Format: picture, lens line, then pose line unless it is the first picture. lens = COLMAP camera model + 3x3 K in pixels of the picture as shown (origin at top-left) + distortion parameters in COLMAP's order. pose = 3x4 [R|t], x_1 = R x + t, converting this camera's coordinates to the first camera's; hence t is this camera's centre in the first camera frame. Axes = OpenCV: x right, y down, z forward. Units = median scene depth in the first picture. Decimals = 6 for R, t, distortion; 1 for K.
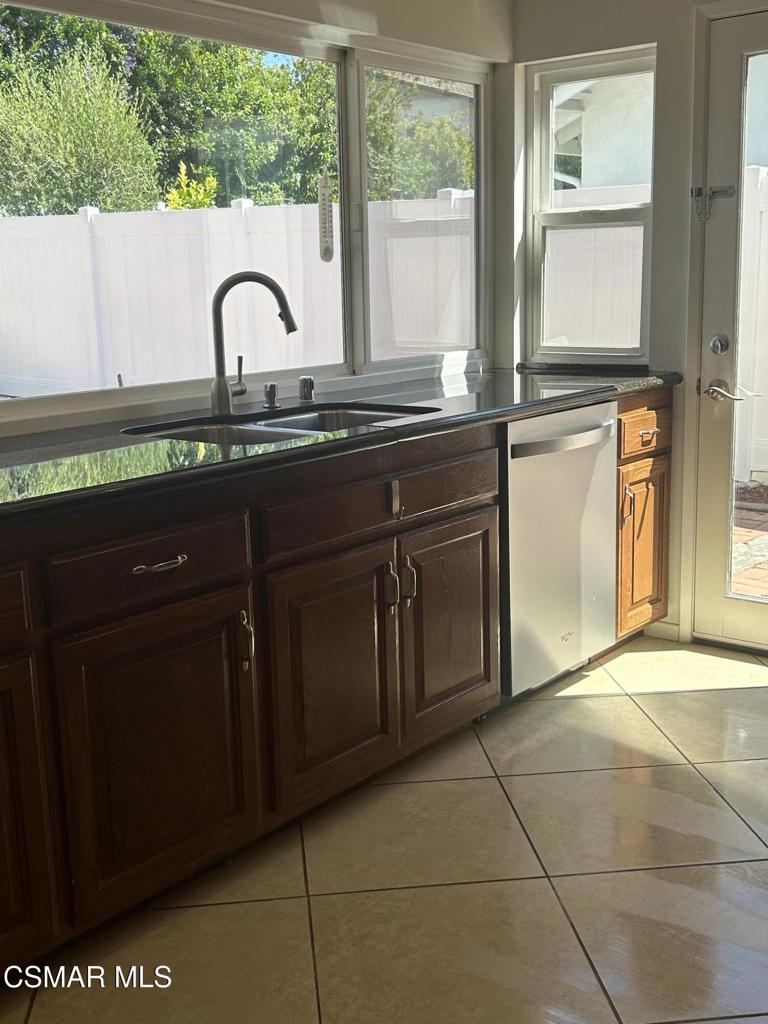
lens RADIAL K [[1192.8, 0, 384.0], [0, 1192.8, 512.0], [0, 0, 1]] dist [0.135785, -0.321828]
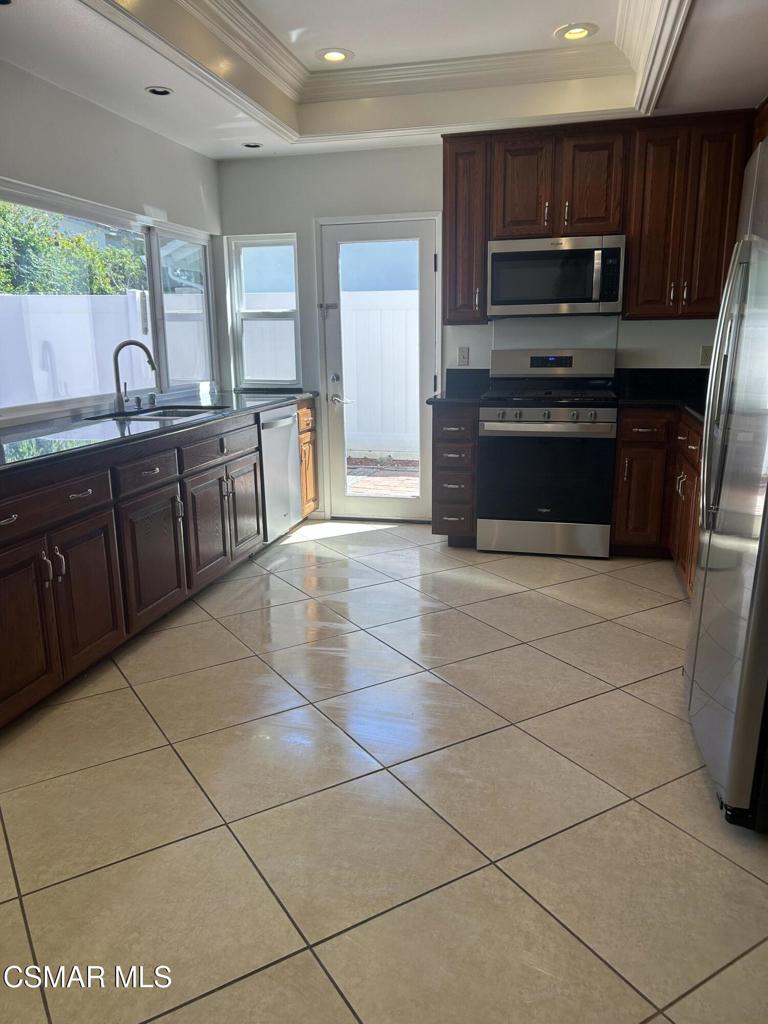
lens RADIAL K [[765.6, 0, 384.0], [0, 765.6, 512.0], [0, 0, 1]] dist [0.011062, -0.002255]
pose [[0.909666, -0.076054, 0.408317, -0.219698], [0.066718, 0.997083, 0.037082, 0.054556], [-0.409946, -0.006490, 0.912087, -0.280504]]
